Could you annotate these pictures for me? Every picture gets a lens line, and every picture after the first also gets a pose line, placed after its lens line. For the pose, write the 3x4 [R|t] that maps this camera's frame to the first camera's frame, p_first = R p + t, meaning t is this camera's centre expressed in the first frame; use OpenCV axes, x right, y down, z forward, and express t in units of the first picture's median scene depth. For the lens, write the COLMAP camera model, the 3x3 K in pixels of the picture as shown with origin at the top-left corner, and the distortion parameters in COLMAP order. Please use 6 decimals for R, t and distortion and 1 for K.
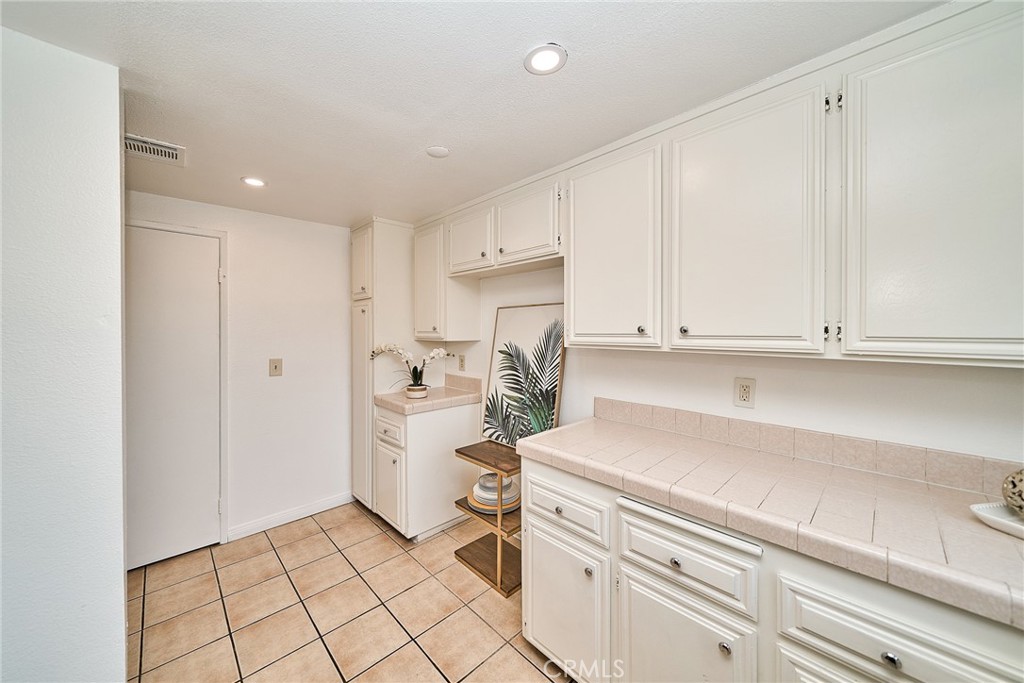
lens RADIAL K [[365.2, 0, 495.1], [0, 365.2, 334.1], [0, 0, 1]] dist [0.000106, -0.000095]
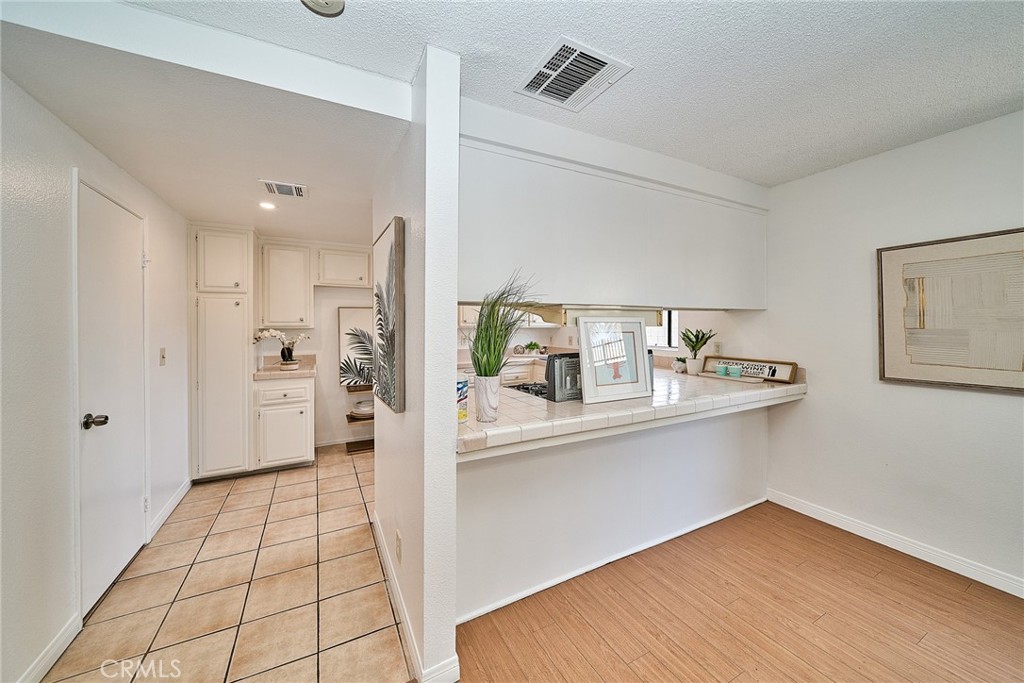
lens RADIAL K [[345.5, 0, 495.5], [0, 345.5, 327.3], [0, 0, 1]] dist [-0.001731, -0.000127]
pose [[0.296955, -0.002865, 0.954887, -1.443128], [0.013068, 0.999914, -0.001064, 0.031605], [-0.954802, 0.012795, 0.296967, -0.133154]]
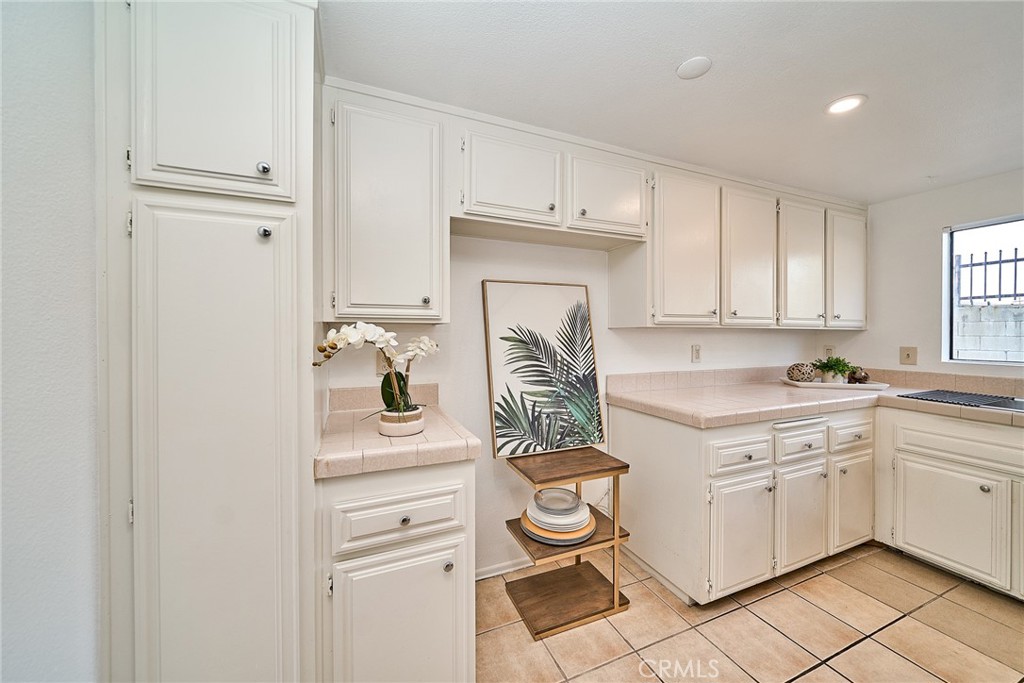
lens RADIAL K [[345.2, 0, 502.2], [0, 345.2, 337.9], [0, 0, 1]] dist [-0.000396, -0.000103]
pose [[0.362715, -0.006959, 0.931874, -0.728657], [0.008720, 0.999954, 0.004073, 0.048735], [-0.931859, 0.006649, 0.362759, 0.828954]]
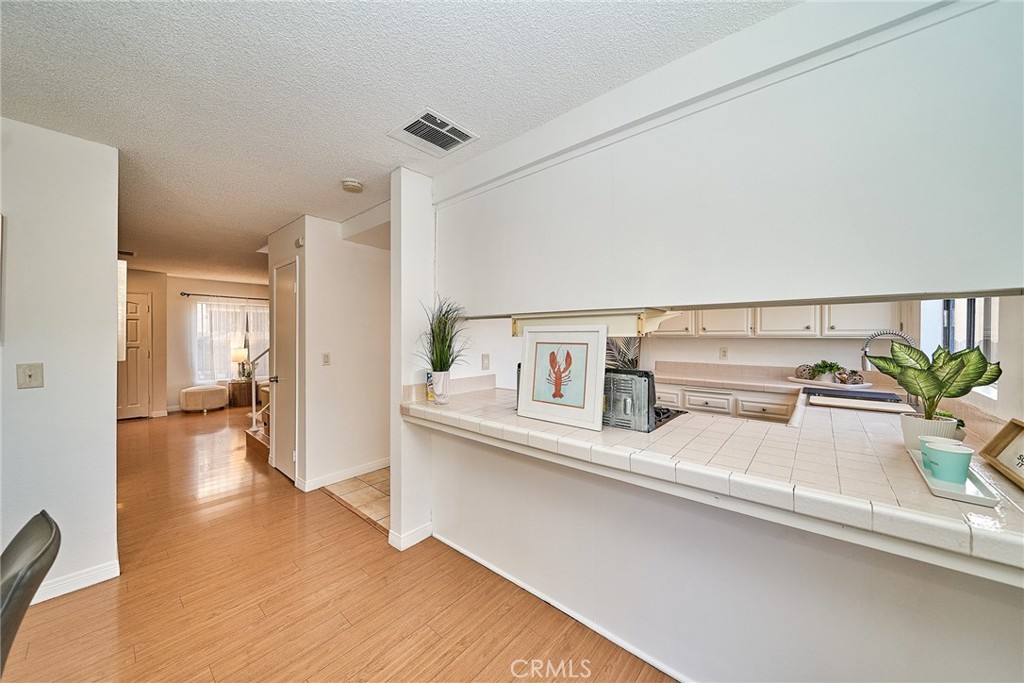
lens RADIAL K [[361.4, 0, 512.0], [0, 361.4, 341.5], [0, 0, 1]] dist [0.001164, 0.000082]
pose [[0.993805, -0.001406, 0.111131, -0.720851], [0.000583, 0.999972, 0.007439, 0.037703], [-0.111138, -0.007329, 0.993778, -0.905525]]
